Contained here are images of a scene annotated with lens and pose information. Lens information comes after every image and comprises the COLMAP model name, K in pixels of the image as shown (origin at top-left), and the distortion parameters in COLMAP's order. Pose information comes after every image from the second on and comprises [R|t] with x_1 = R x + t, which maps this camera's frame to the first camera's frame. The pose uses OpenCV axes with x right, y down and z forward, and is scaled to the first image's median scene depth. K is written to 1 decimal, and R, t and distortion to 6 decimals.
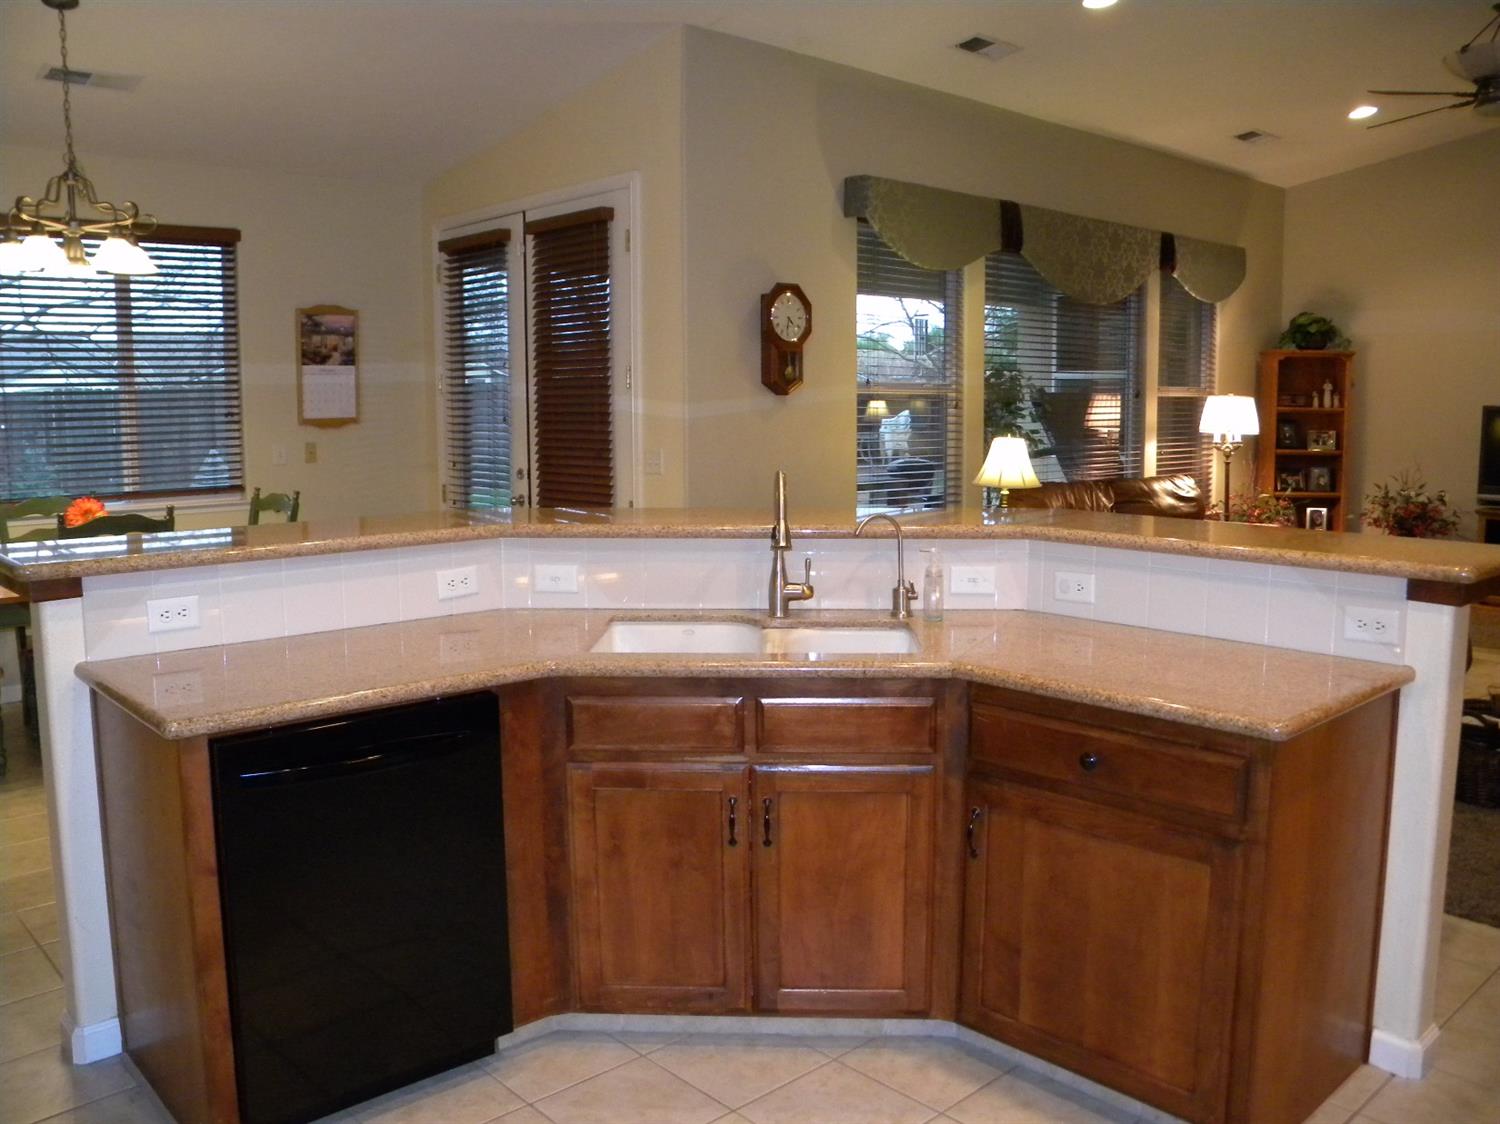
lens RADIAL K [[1268.0, 0, 735.5], [0, 1268.0, 546.3], [0, 0, 1]] dist [-0.177554, 0.143505]
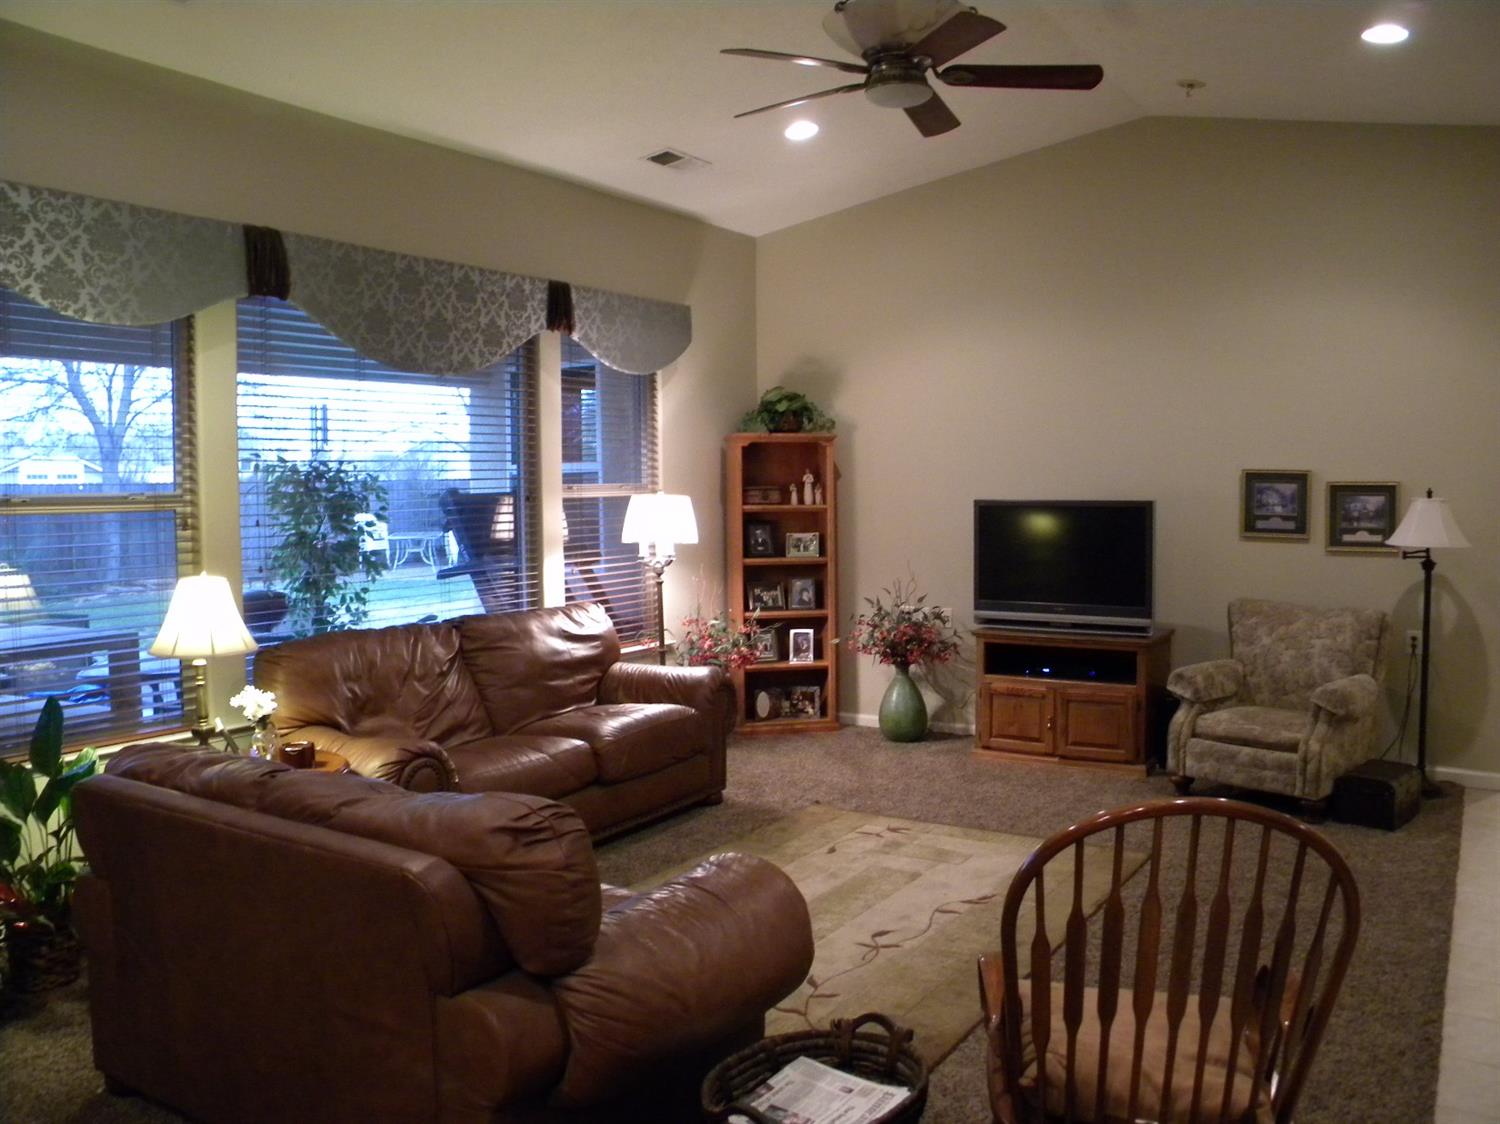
lens RADIAL K [[1268.0, 0, 740.3], [0, 1268.0, 548.9], [0, 0, 1]] dist [-0.177554, 0.143505]
pose [[0.961428, -0.022672, 0.274121, 0.230810], [0.040951, 0.997289, -0.061142, -0.038175], [-0.271991, 0.070009, 0.959750, 0.233514]]
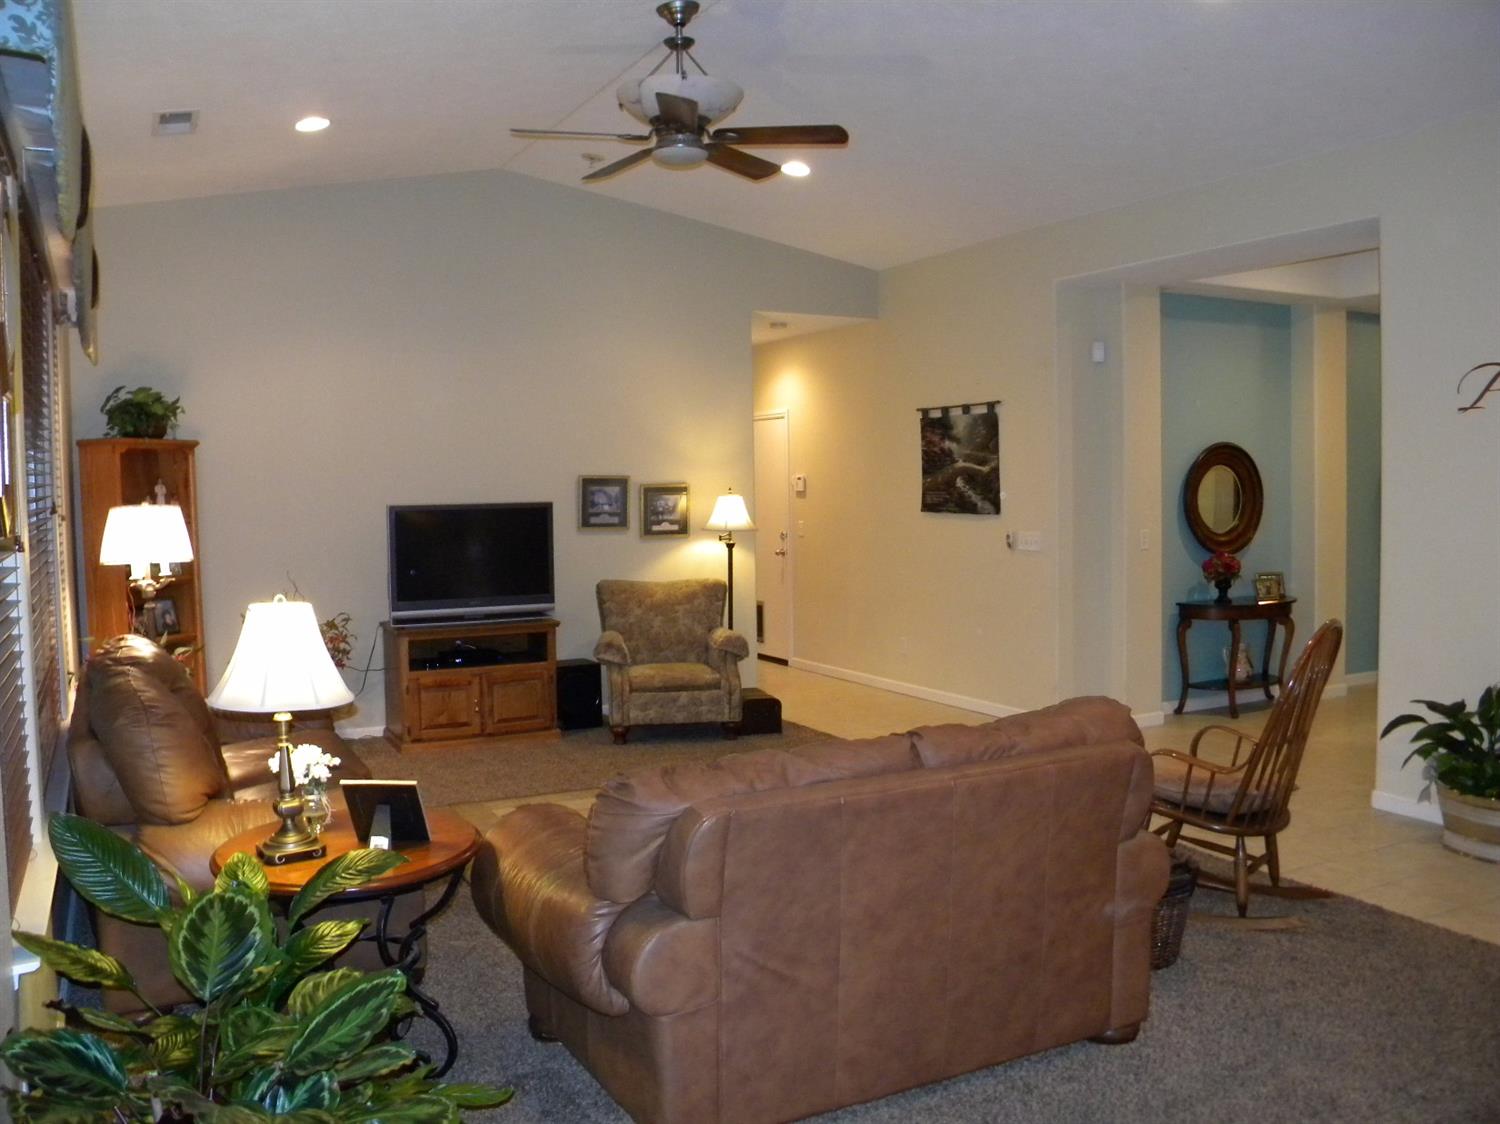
lens RADIAL K [[1268.0, 0, 742.2], [0, 1268.0, 550.2], [0, 0, 1]] dist [-0.177554, 0.143505]
pose [[0.258633, -0.054196, 0.964454, -0.146446], [0.132477, 0.990981, 0.020161, -0.068969], [-0.956848, 0.122553, 0.263481, 0.521938]]
